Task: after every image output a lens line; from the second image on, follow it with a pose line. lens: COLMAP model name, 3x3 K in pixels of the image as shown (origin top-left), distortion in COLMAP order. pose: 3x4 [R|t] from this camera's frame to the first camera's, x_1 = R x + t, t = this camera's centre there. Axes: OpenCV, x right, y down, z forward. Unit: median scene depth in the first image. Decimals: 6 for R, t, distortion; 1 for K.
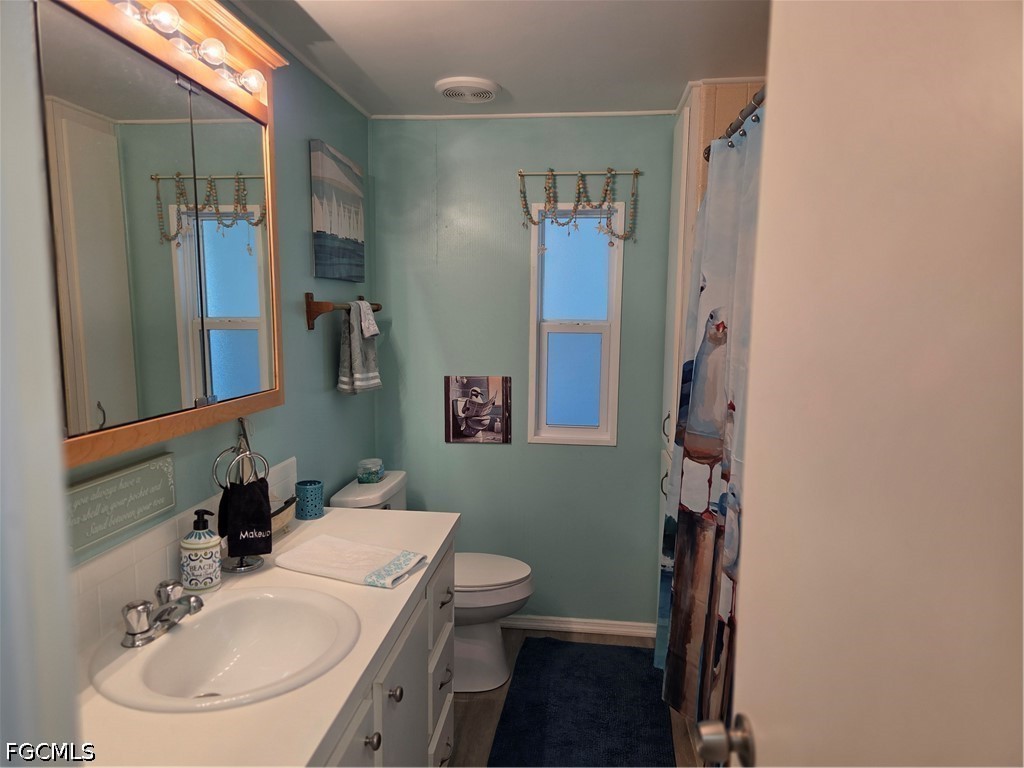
lens RADIAL K [[690.7, 0, 511.0], [0, 690.7, 397.2], [0, 0, 1]] dist [0.077647, -0.065562]
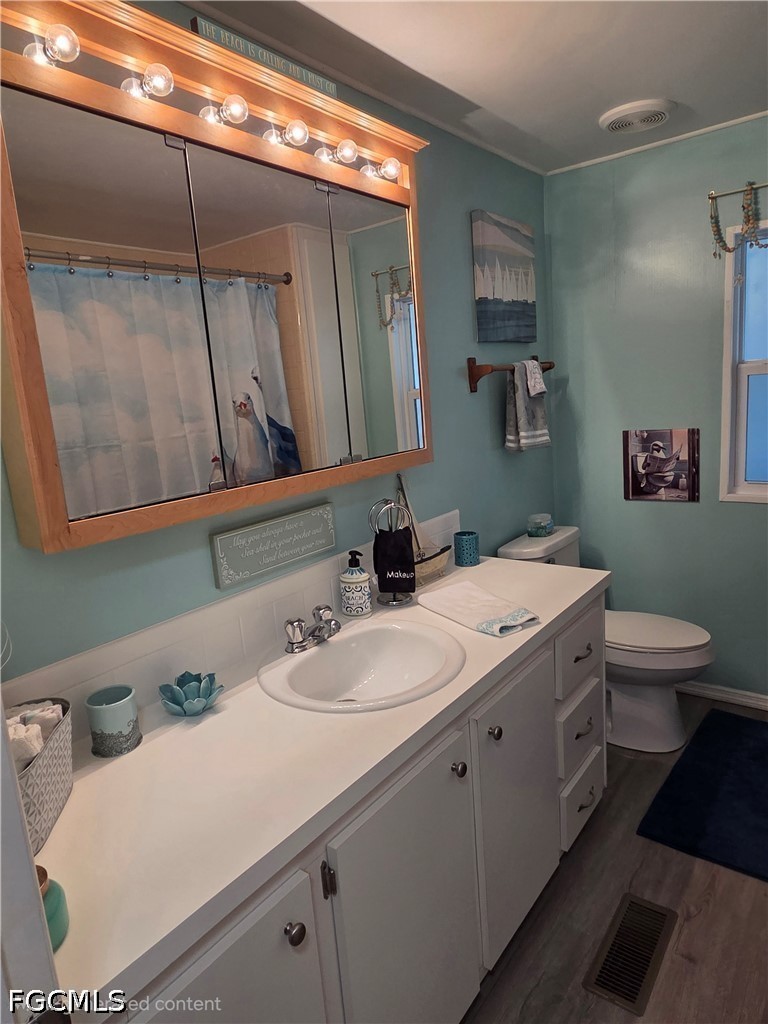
lens RADIAL K [[647.7, 0, 381.4], [0, 647.7, 511.7], [0, 0, 1]] dist [0.003664, 0.004802]
pose [[0.850768, 0.023407, -0.525019, 0.113602], [0.020486, 0.996771, 0.077636, 0.005801], [0.525141, -0.076806, 0.847542, 0.057611]]
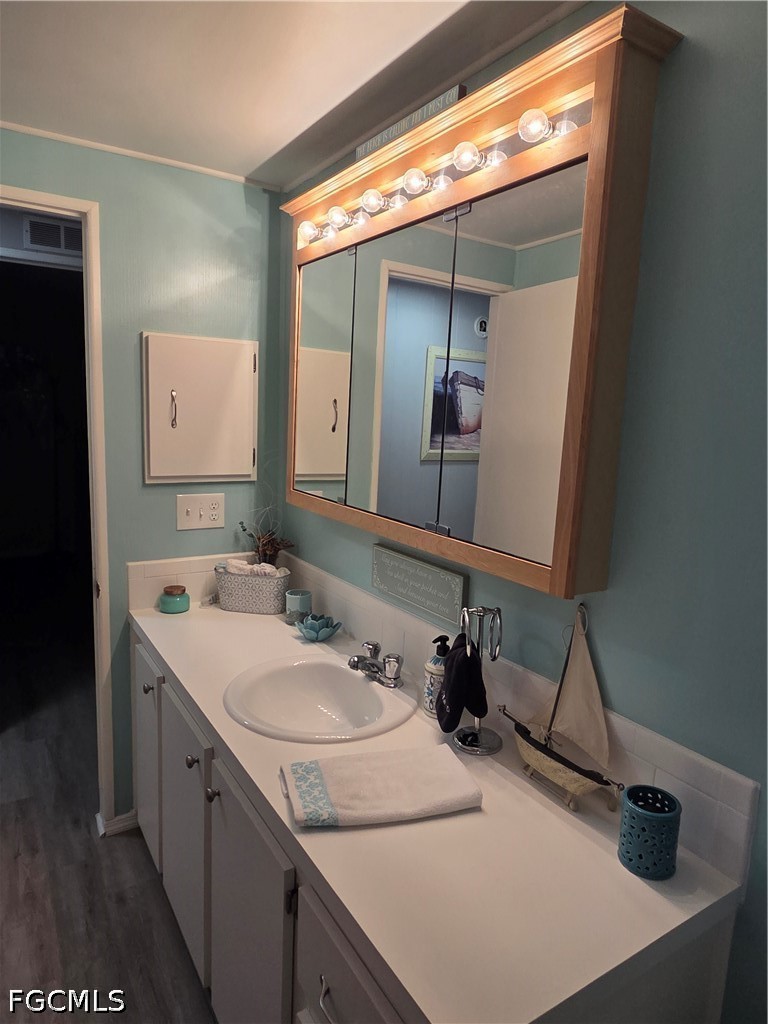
lens RADIAL K [[619.8, 0, 385.4], [0, 619.8, 516.2], [0, 0, 1]] dist [-0.000137, 0.000448]
pose [[-0.767934, 0.049444, -0.638617, 0.116478], [-0.141137, 0.959450, 0.244001, -0.134082], [0.624786, 0.277510, -0.729816, 0.986193]]
